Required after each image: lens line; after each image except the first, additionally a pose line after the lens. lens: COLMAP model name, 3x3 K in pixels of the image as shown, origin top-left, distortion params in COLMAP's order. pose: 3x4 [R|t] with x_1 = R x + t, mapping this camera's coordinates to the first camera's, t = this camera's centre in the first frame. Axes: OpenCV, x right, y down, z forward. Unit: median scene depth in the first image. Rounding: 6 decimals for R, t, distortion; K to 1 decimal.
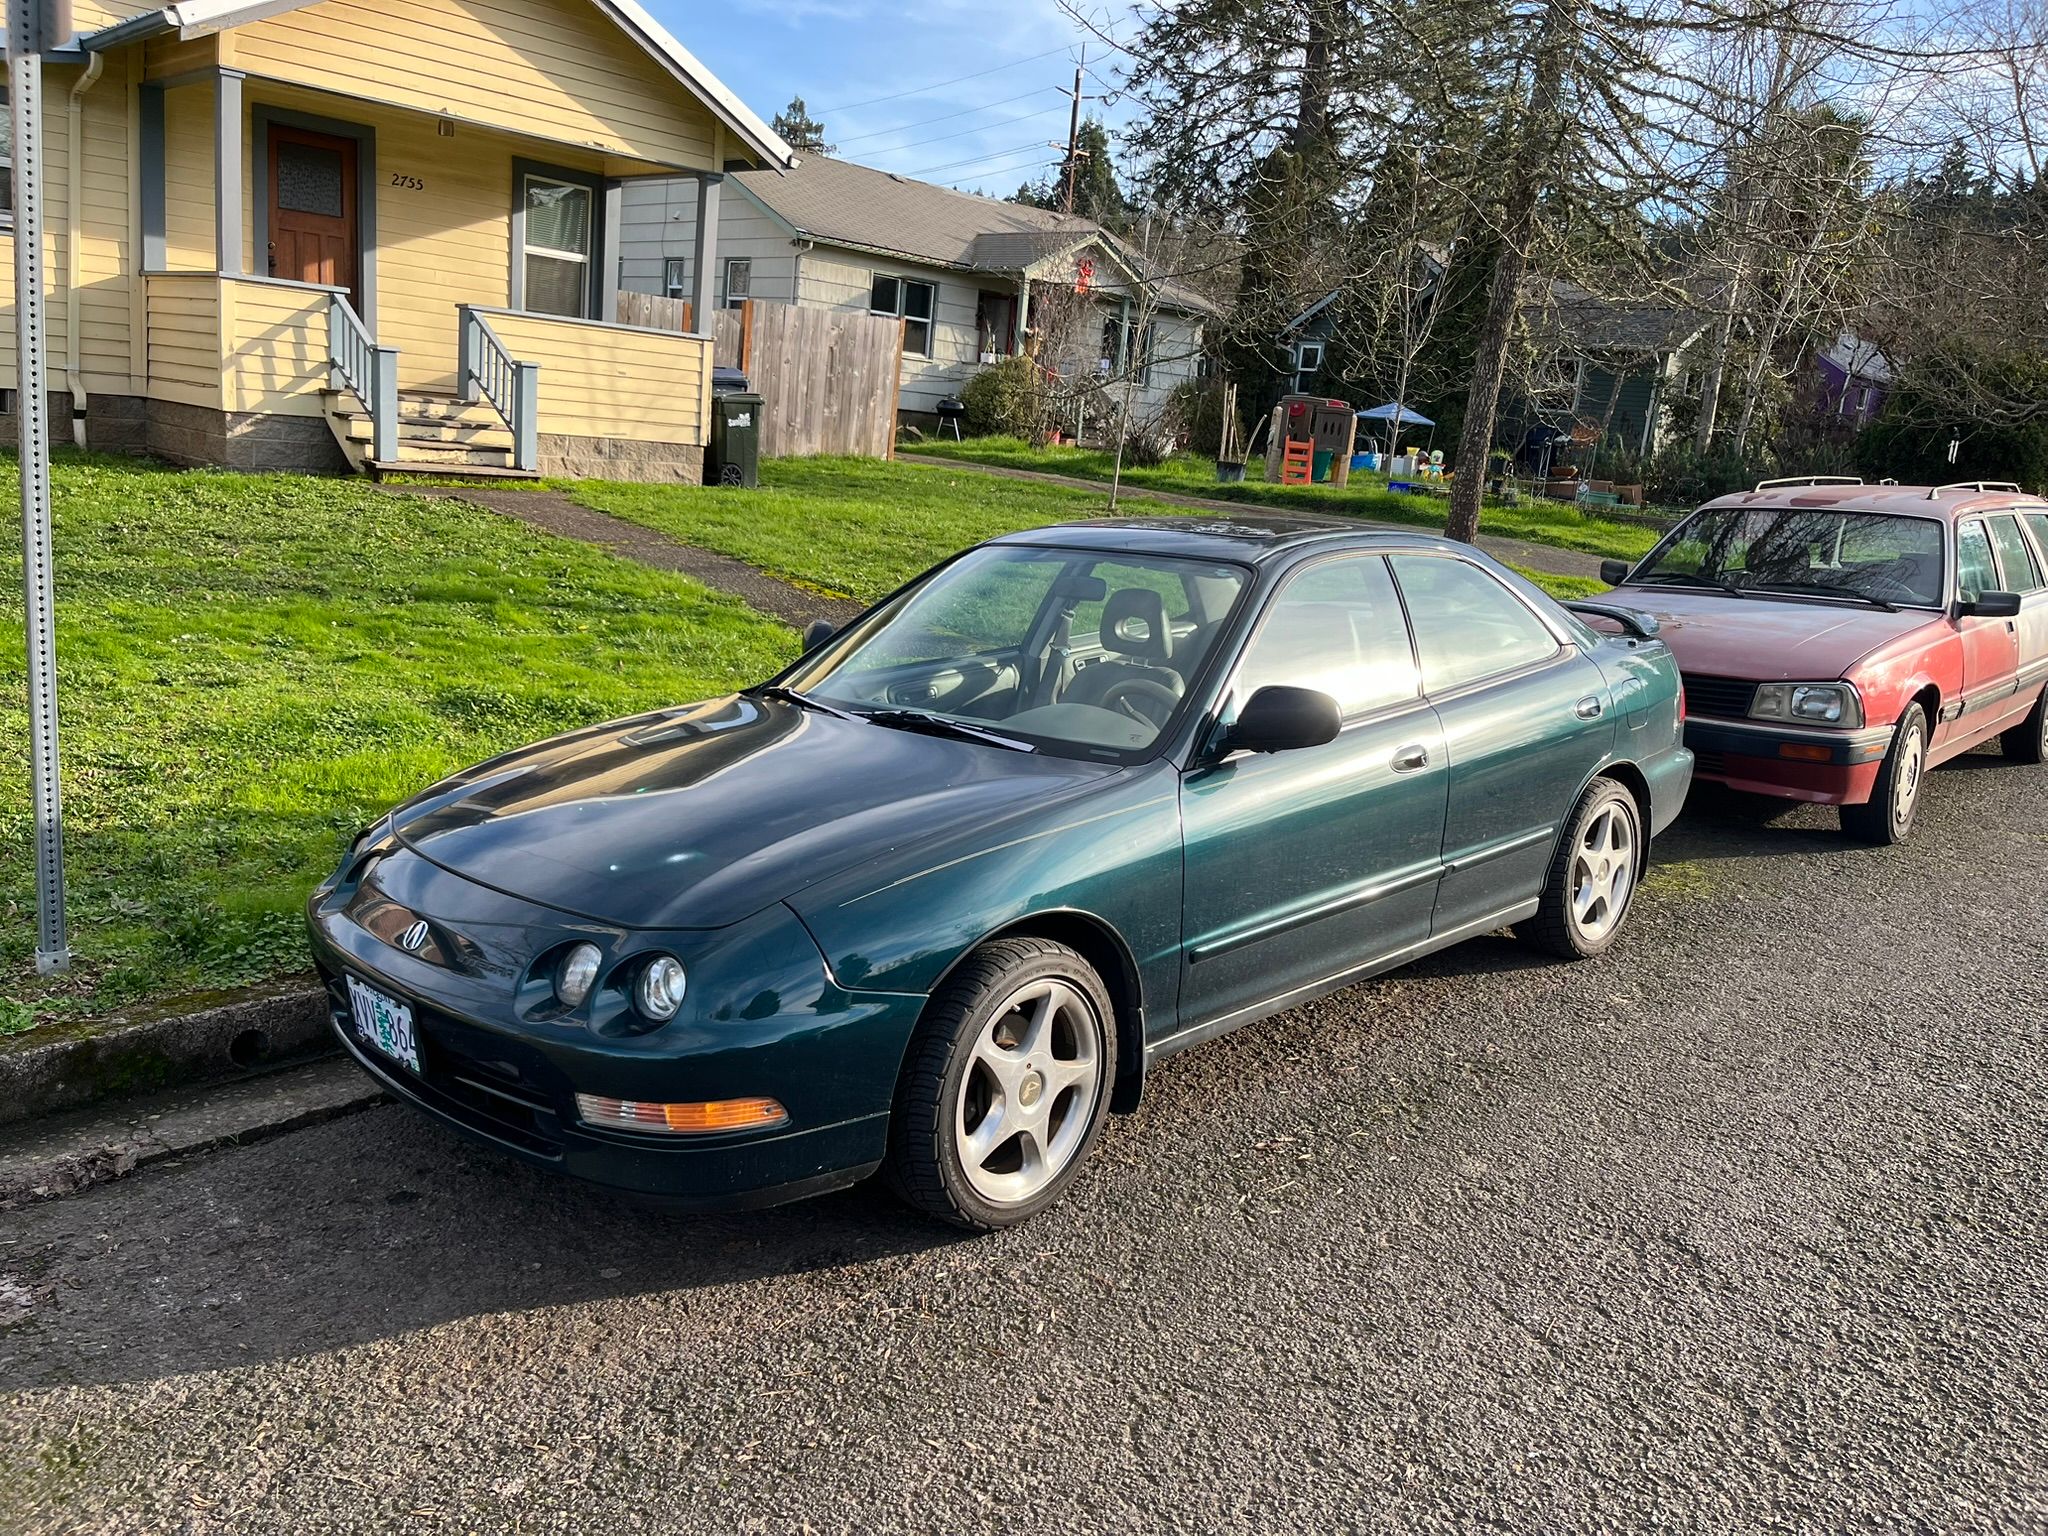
lens RADIAL K [[1553.8, 0, 1057.7], [0, 1553.8, 754.9], [0, 0, 1]] dist [0.007603, -0.010765]
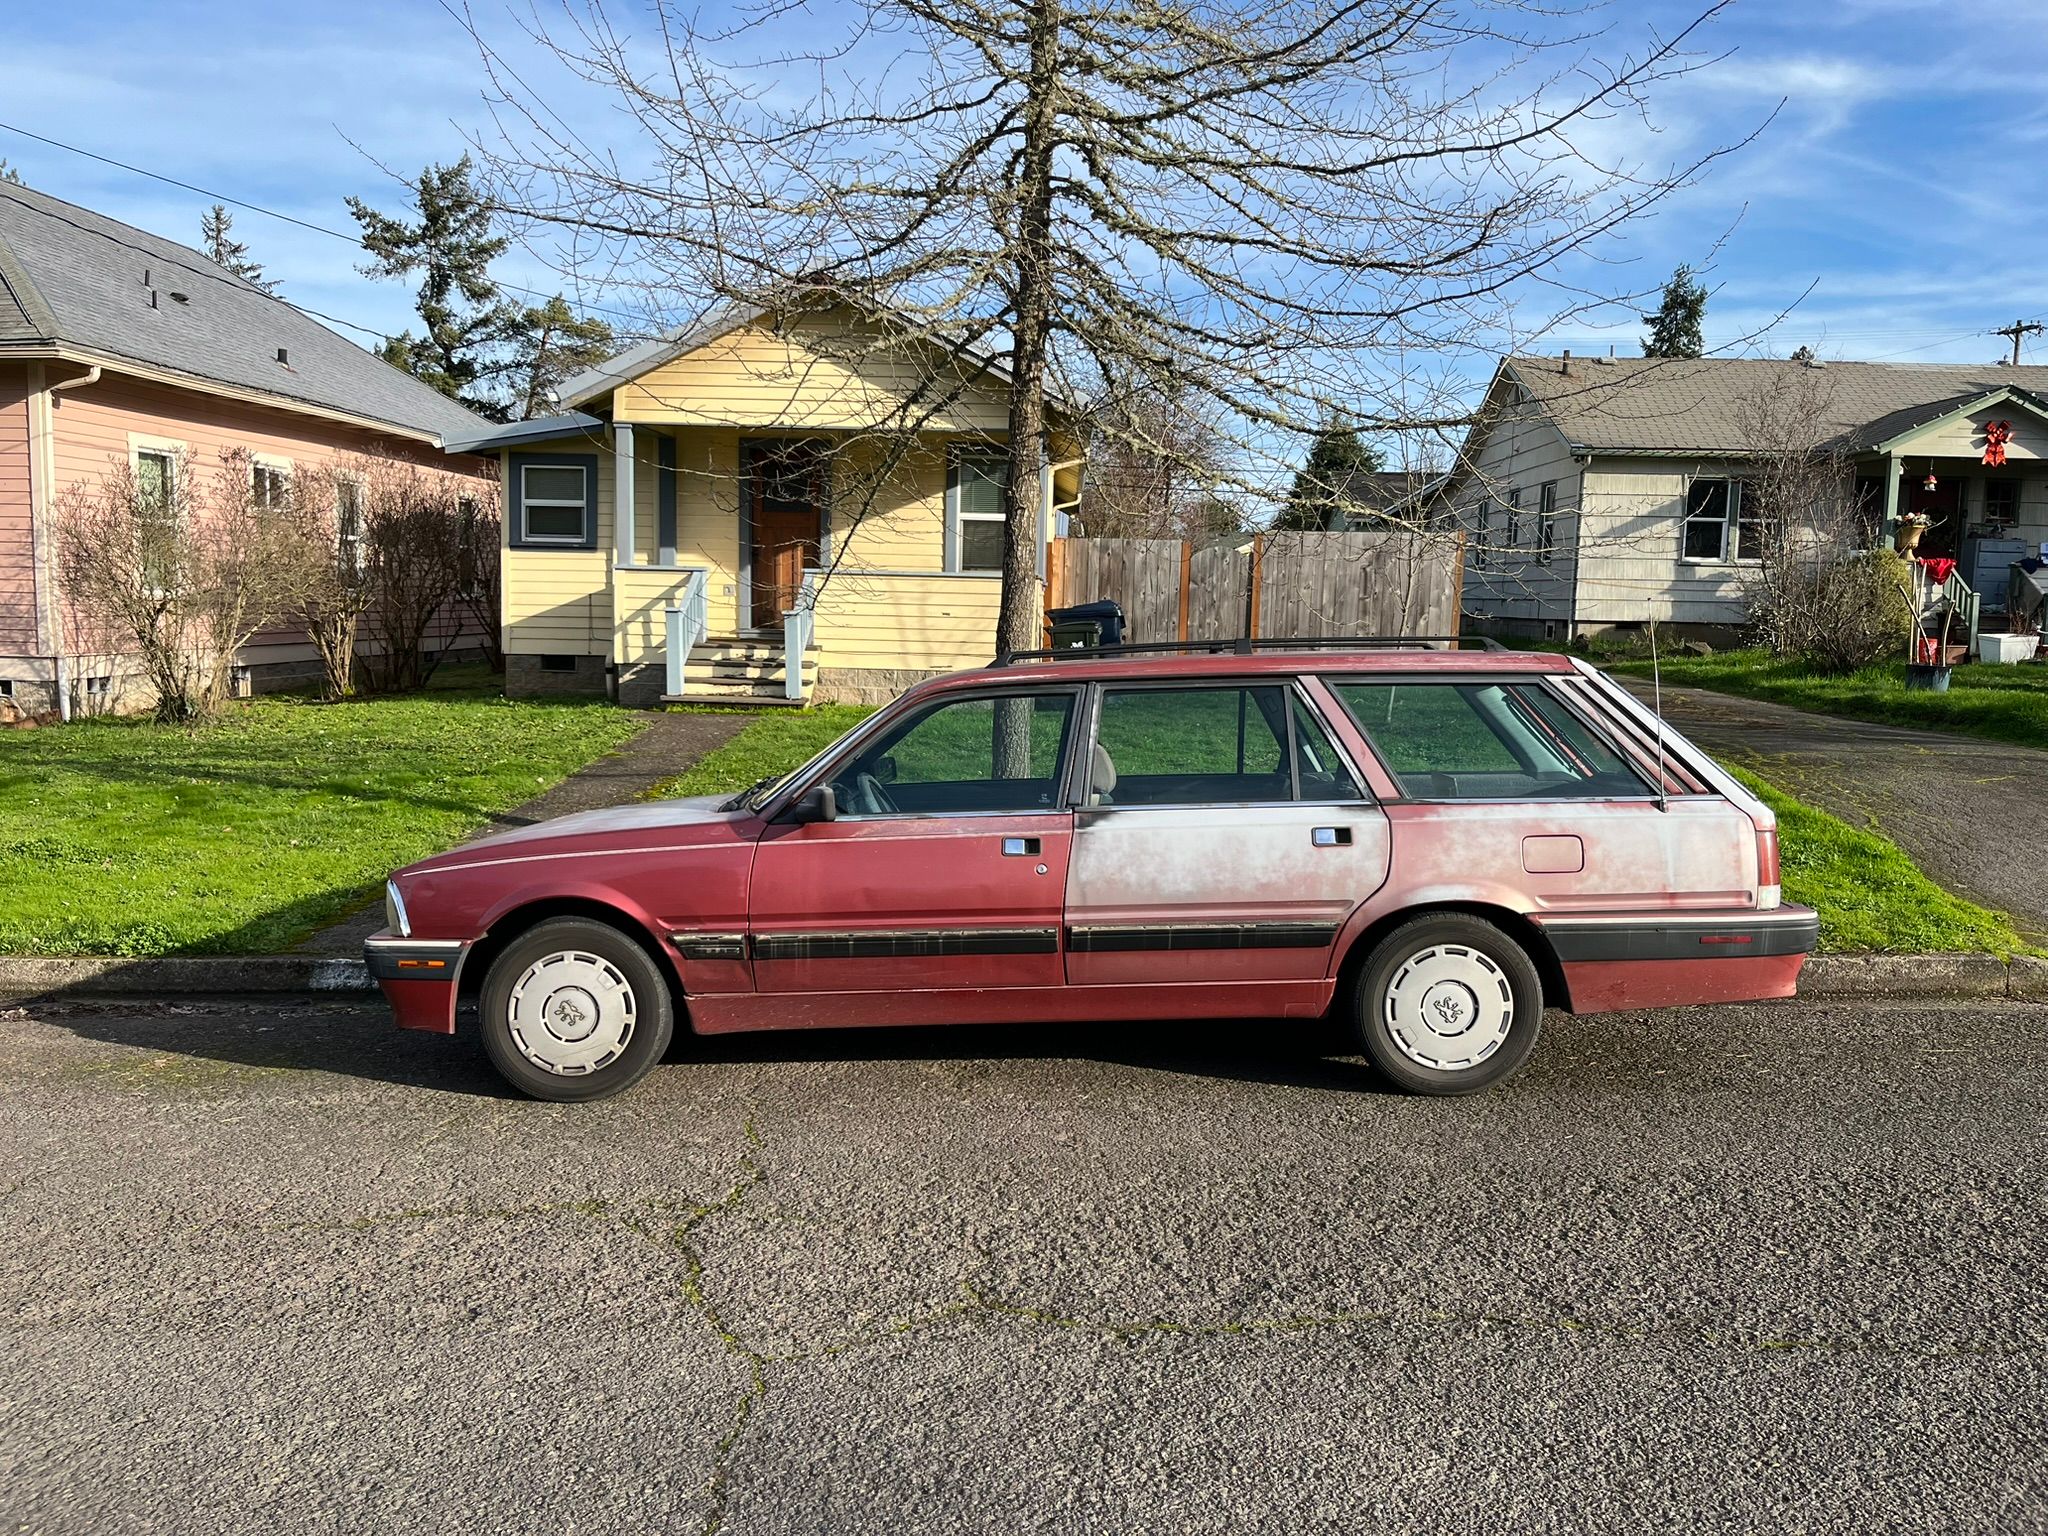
lens RADIAL K [[1553.8, 0, 1026.2], [0, 1553.8, 784.0], [0, 0, 1]] dist [0.007603, -0.010765]
pose [[0.676502, 0.007798, -0.736399, 0.435453], [-0.108304, 0.990125, -0.089010, -0.019717], [0.728433, 0.139971, 0.670666, 0.216707]]
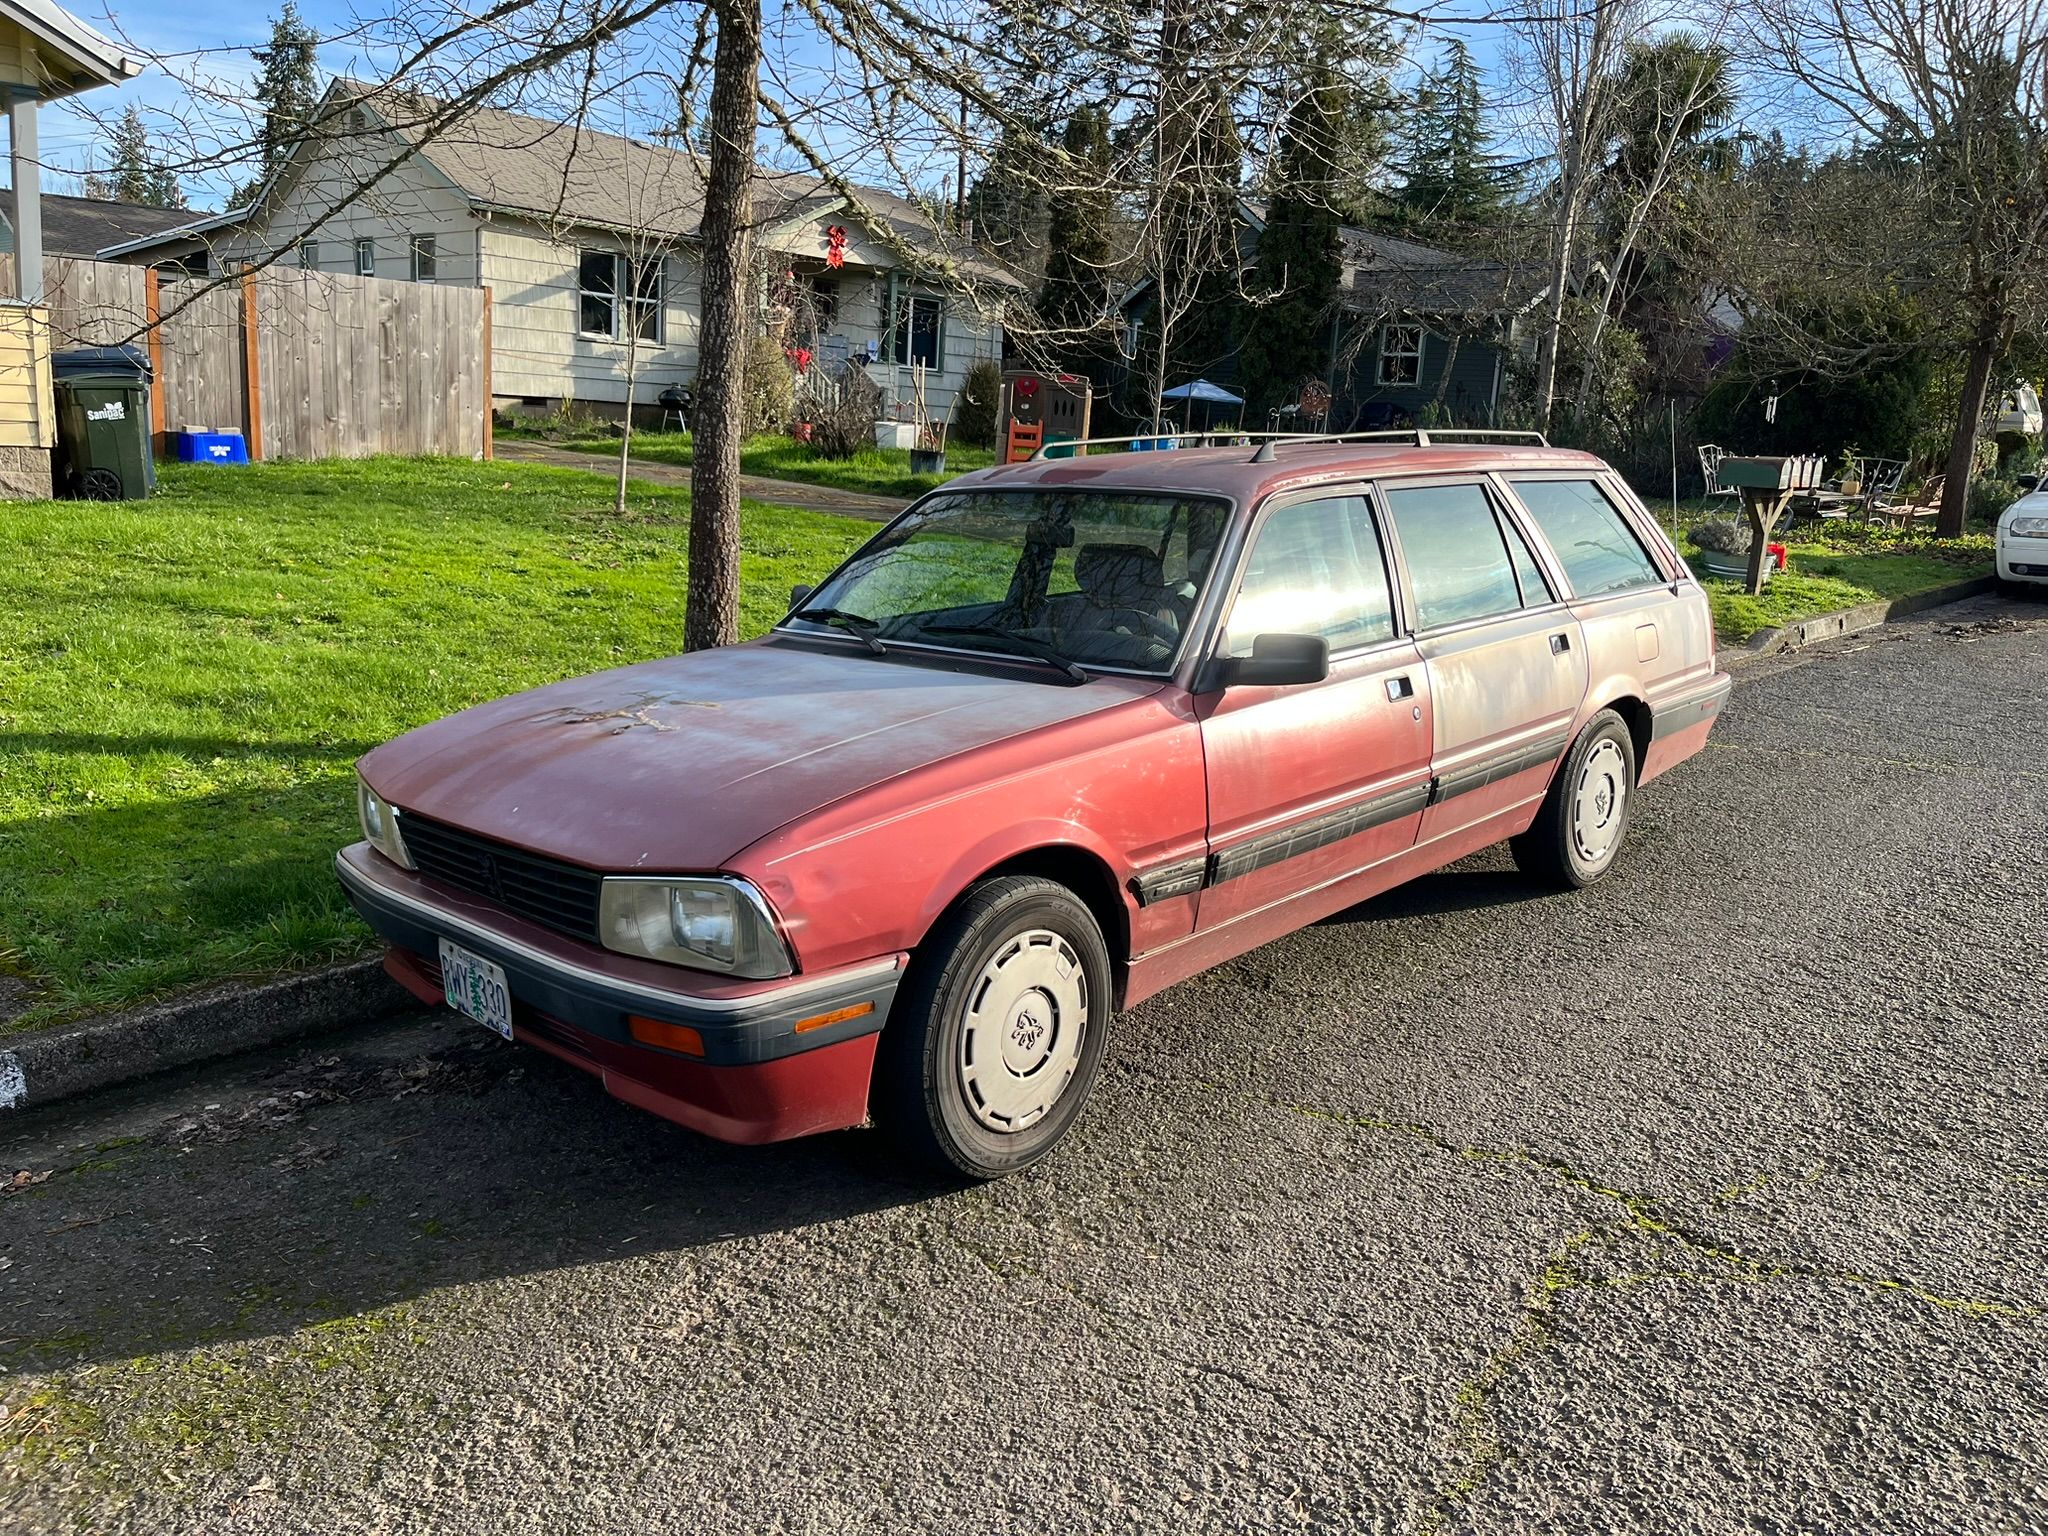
lens RADIAL K [[1553.8, 0, 1042.7], [0, 1553.8, 761.7], [0, 0, 1]] dist [0.007603, -0.010765]
pose [[0.999403, -0.033418, 0.008731, 0.190423], [0.033366, 0.999426, 0.005931, -0.025497], [-0.008924, -0.005636, 0.999944, 0.180241]]
